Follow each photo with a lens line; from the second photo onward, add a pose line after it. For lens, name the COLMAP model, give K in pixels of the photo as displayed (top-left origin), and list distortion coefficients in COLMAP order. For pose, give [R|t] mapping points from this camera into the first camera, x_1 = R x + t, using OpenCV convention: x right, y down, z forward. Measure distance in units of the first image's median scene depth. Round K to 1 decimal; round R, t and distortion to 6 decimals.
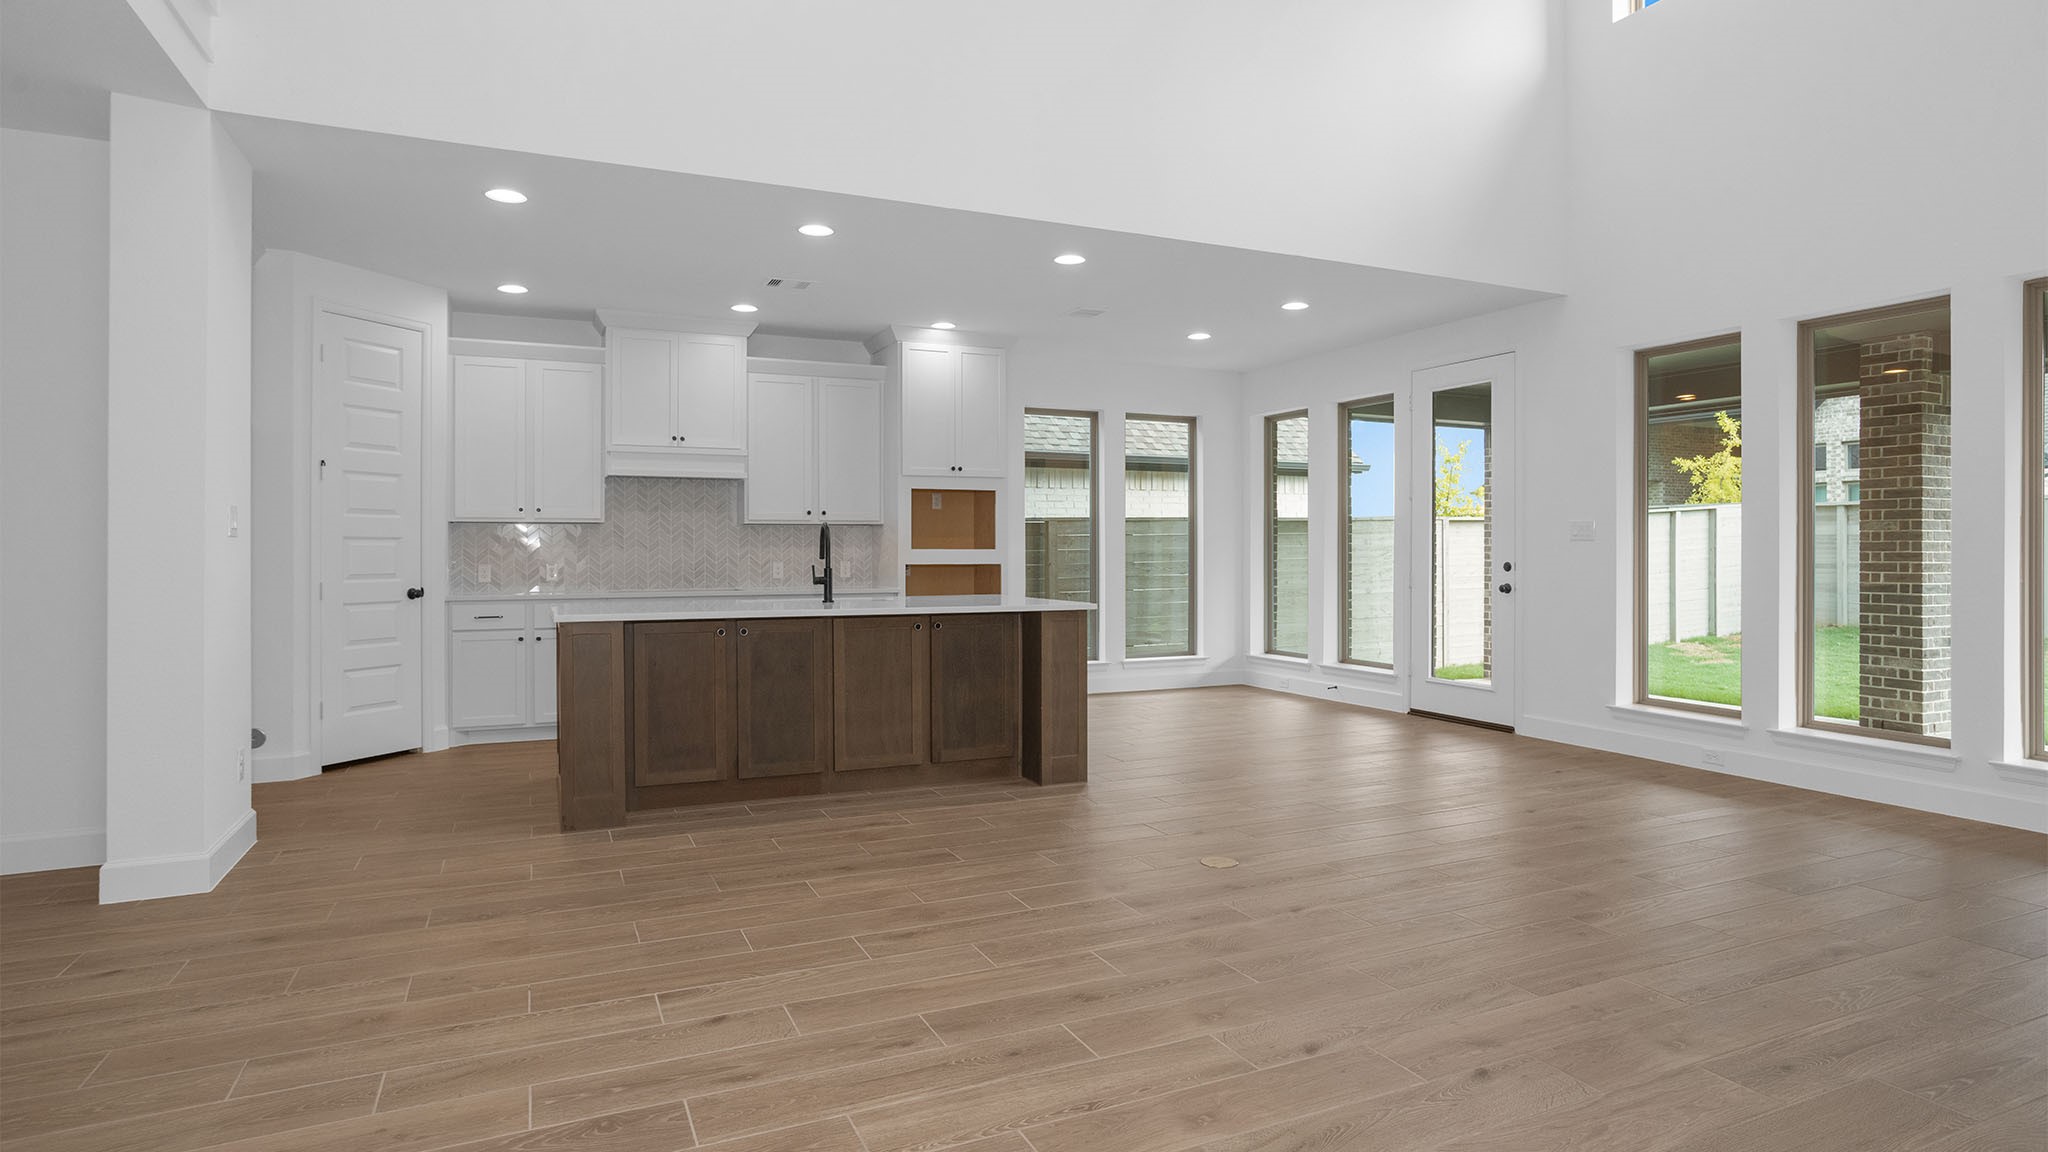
lens RADIAL K [[1080.0, 0, 1020.7], [0, 1080.0, 567.6], [0, 0, 1]] dist [-0.035383, 0.003114]
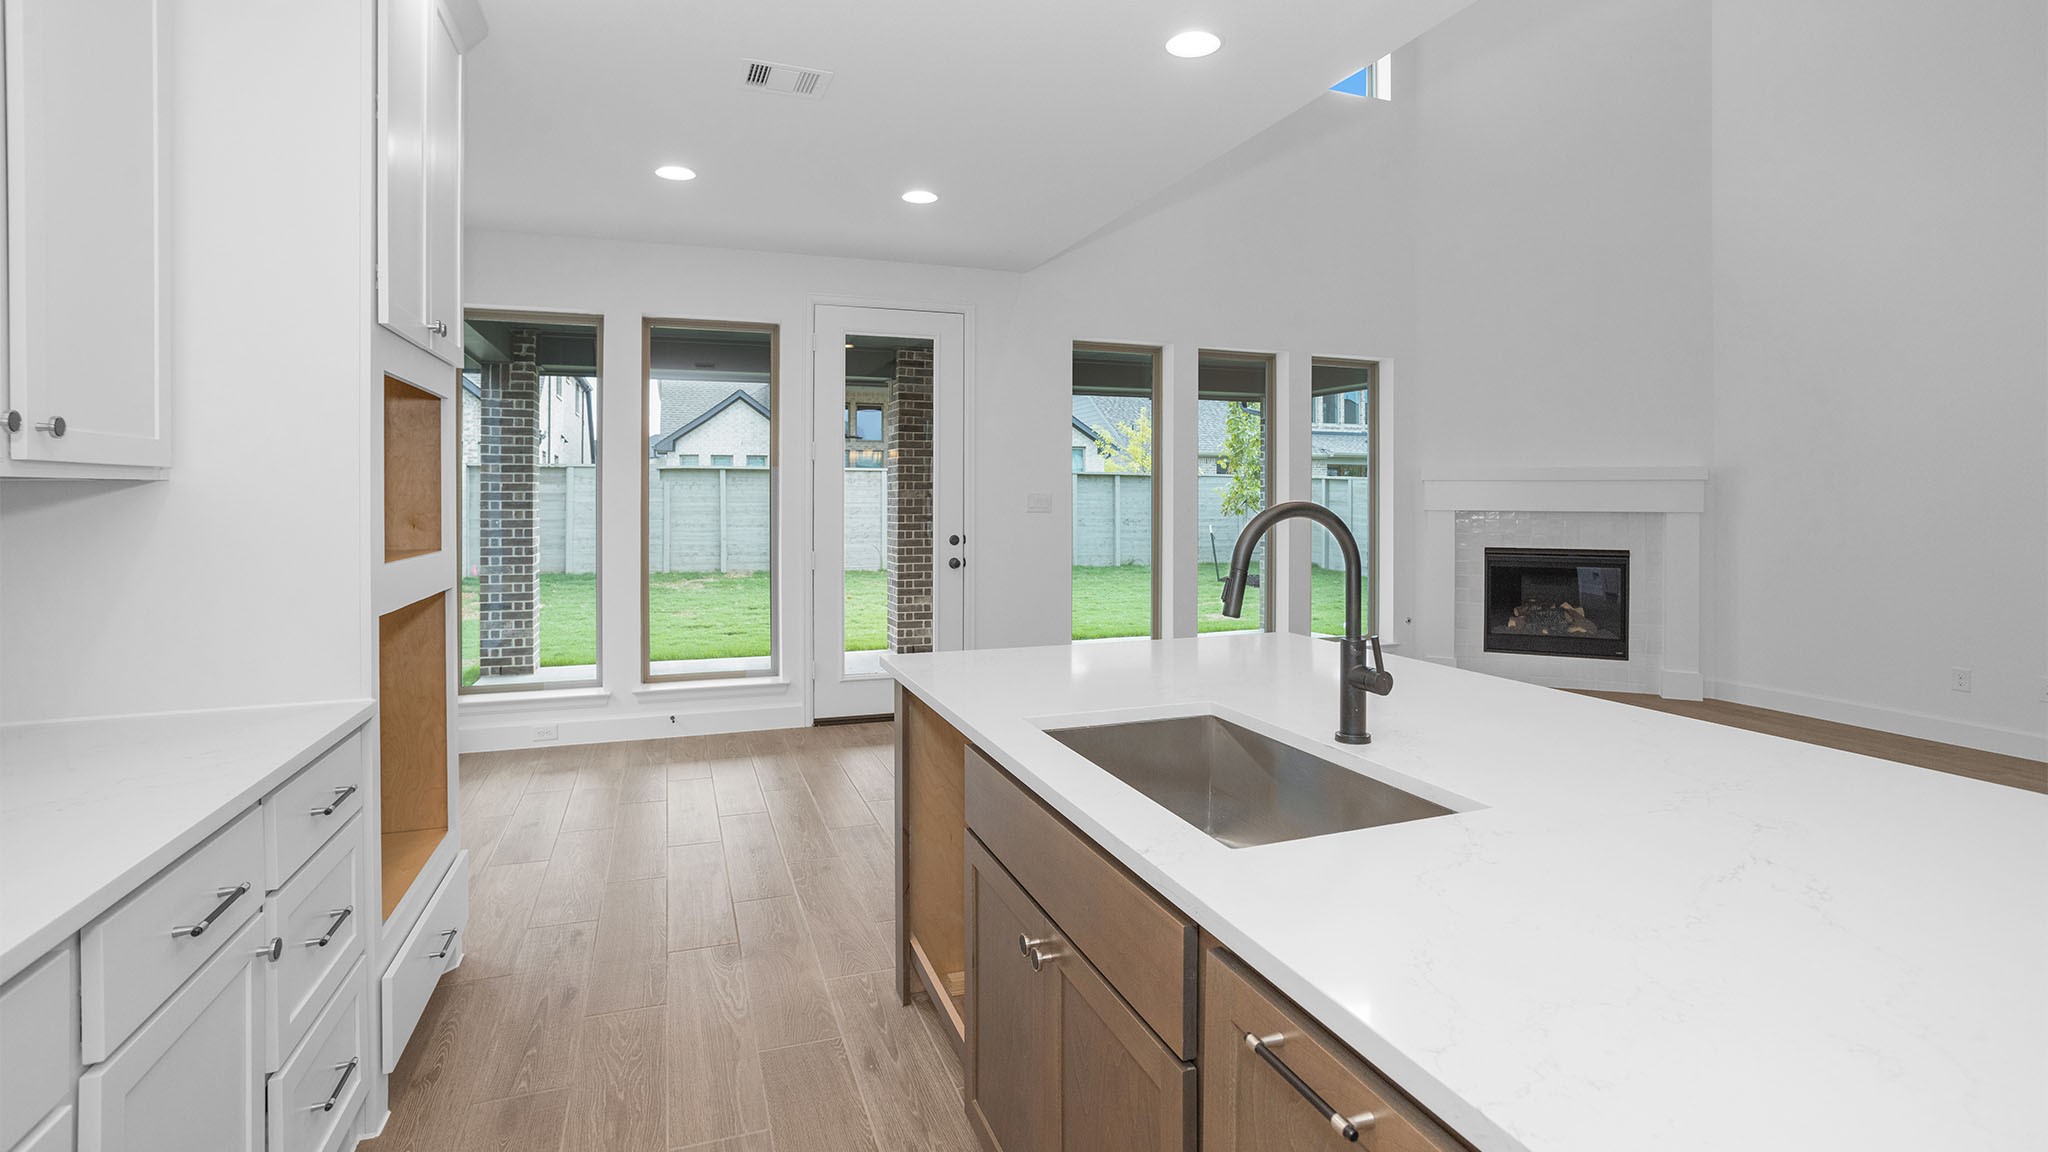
lens RADIAL K [[973.8, 0, 1041.4], [0, 973.8, 560.7], [0, 0, 1]] dist [-0.034289, 0.014039]
pose [[0.084454, -0.065892, 0.994246, -0.438555], [0.017674, 0.997753, 0.064623, -0.041658], [-0.996271, 0.012115, 0.085428, 0.939209]]
